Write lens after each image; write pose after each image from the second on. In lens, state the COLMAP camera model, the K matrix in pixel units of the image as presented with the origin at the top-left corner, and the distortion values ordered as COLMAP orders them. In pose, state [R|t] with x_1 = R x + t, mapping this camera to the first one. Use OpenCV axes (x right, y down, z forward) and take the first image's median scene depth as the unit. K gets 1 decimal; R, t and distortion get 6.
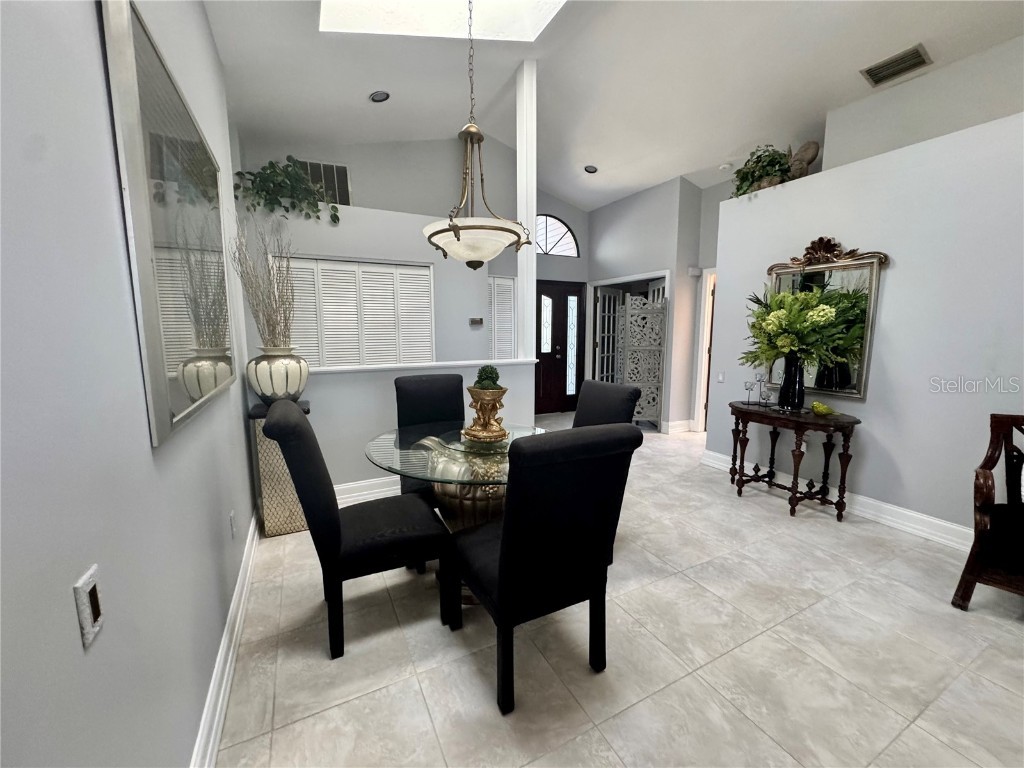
lens RADIAL K [[407.9, 0, 512.0], [0, 407.9, 384.0], [0, 0, 1]] dist [-0.003146, 0.000370]
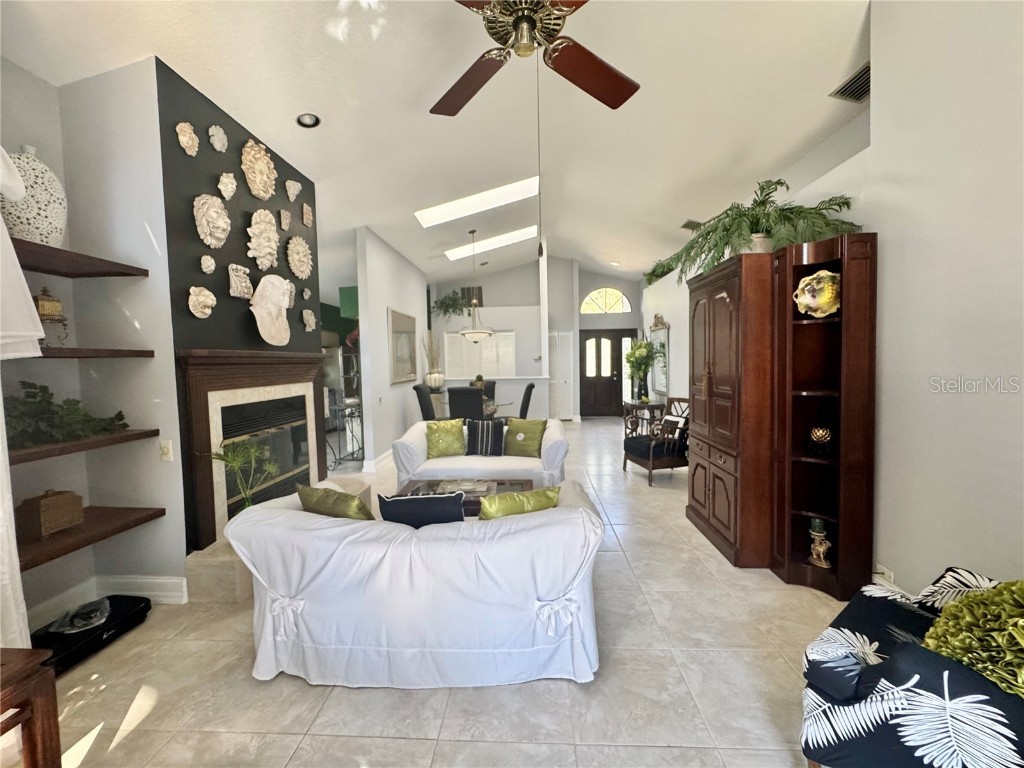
lens RADIAL K [[410.1, 0, 511.0], [0, 410.1, 382.4], [0, 0, 1]] dist [-0.002604, 0.000586]
pose [[0.862857, 0.012291, -0.505299, 1.304838], [-0.050324, 0.996826, -0.061688, 0.144739], [0.502937, 0.078656, 0.860737, -1.159233]]
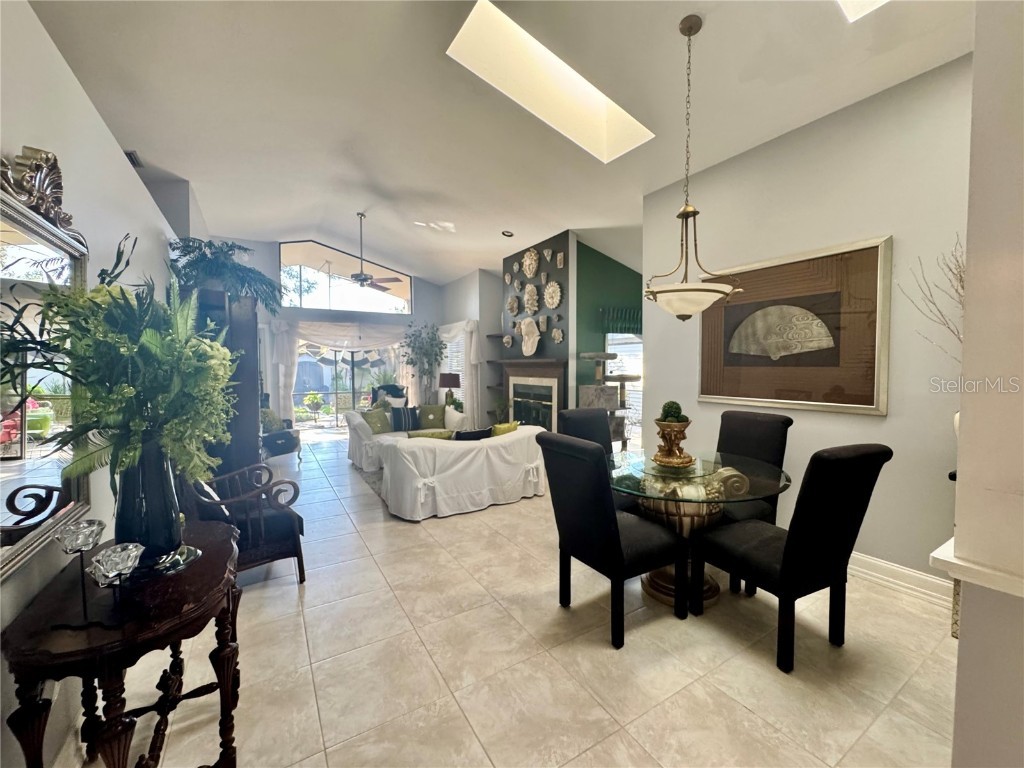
lens RADIAL K [[410.1, 0, 511.0], [0, 410.1, 382.4], [0, 0, 1]] dist [-0.002604, 0.000586]
pose [[-0.997211, 0.006066, -0.074388, 0.383794], [-0.006884, 0.984967, 0.172606, -0.233317], [0.074316, 0.172637, -0.982178, 1.650583]]
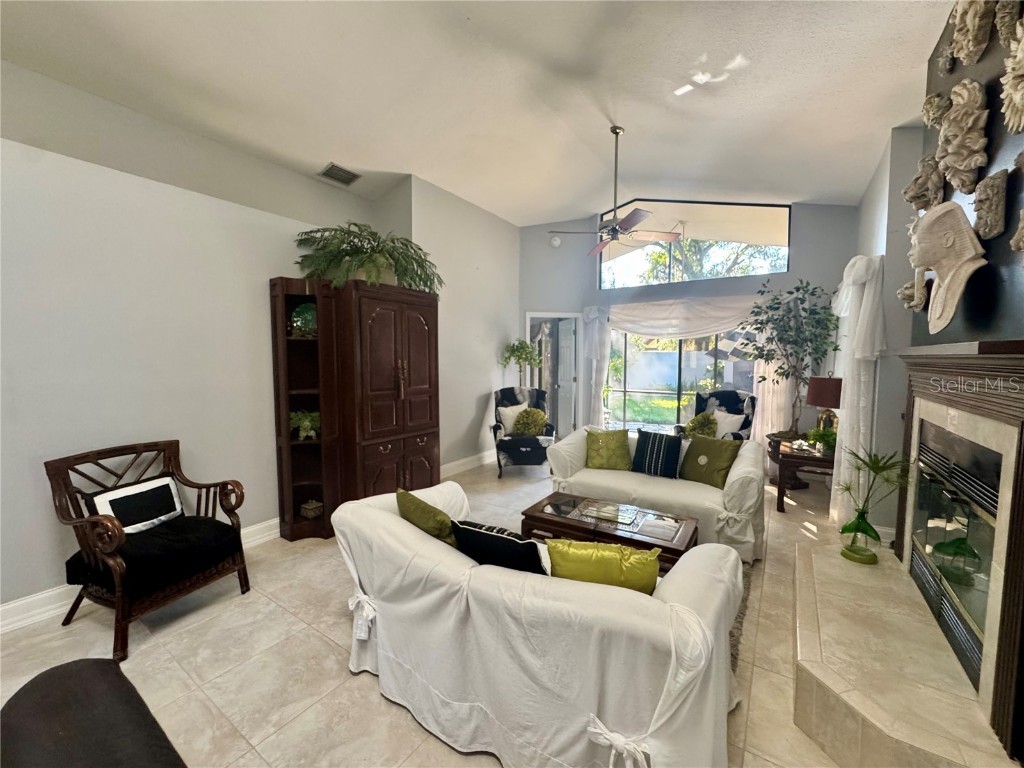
lens RADIAL K [[410.1, 0, 511.0], [0, 410.1, 382.4], [0, 0, 1]] dist [-0.002604, 0.000586]
pose [[-0.482088, -0.051249, 0.874623, -0.110524], [0.116412, 0.985689, 0.121923, -0.078308], [-0.868355, 0.160594, -0.469222, 0.401951]]
